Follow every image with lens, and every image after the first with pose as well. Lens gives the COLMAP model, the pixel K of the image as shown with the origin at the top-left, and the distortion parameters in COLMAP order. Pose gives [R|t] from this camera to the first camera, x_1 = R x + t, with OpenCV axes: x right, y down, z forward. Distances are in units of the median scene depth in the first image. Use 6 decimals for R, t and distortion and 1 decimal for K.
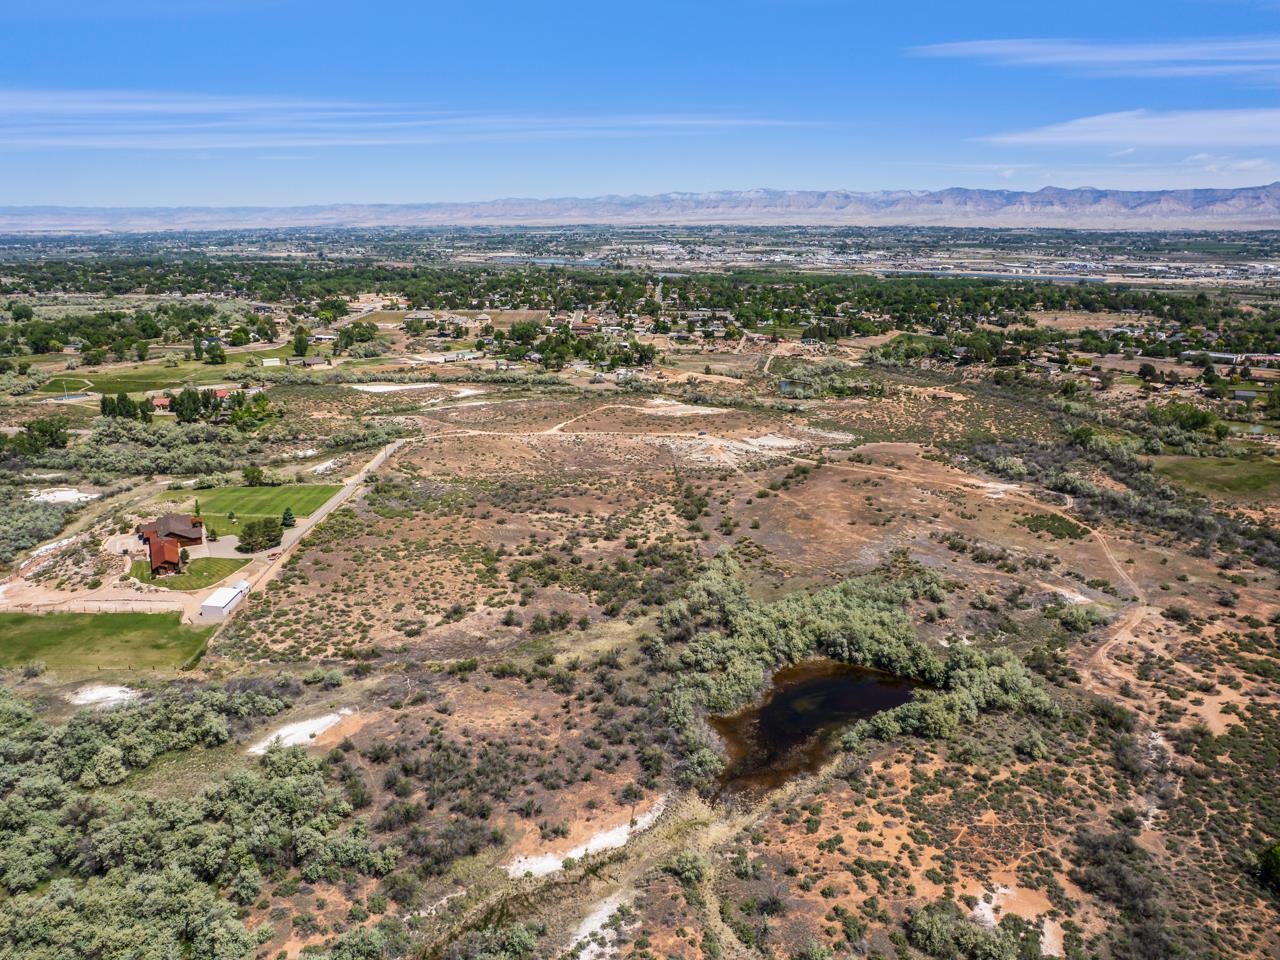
lens RADIAL K [[917.3, 0, 640.2], [0, 917.3, 480.0], [0, 0, 1]] dist [-0.059096, 0.039663]
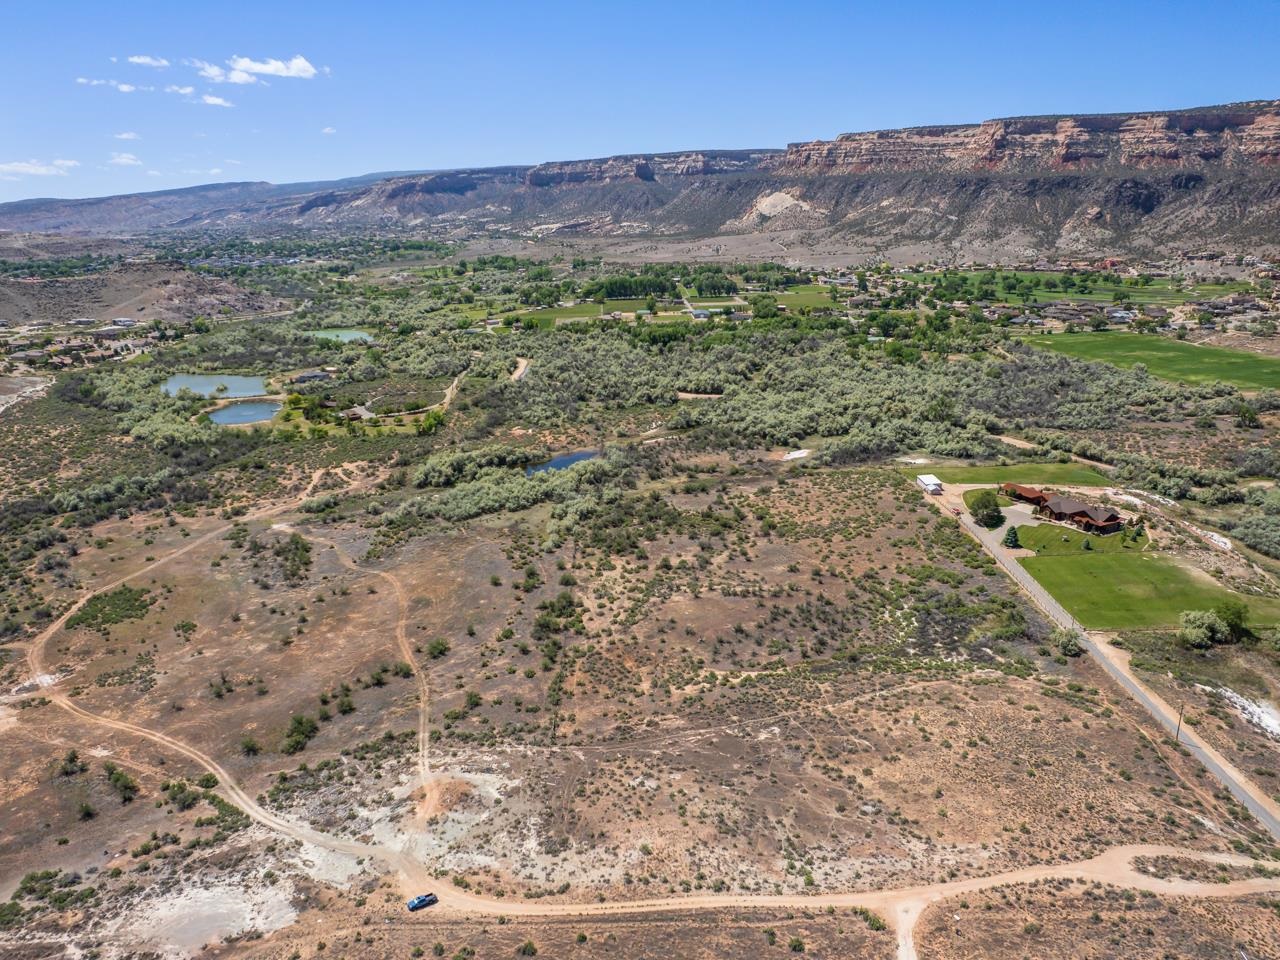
lens RADIAL K [[917.3, 0, 640.0], [0, 917.3, 479.9], [0, 0, 1]] dist [-0.059096, 0.039663]
pose [[-0.999895, 0.009118, 0.011230, -0.019438], [0.013676, 0.848798, 0.528540, -0.513231], [-0.004713, 0.528638, -0.848834, 1.798234]]
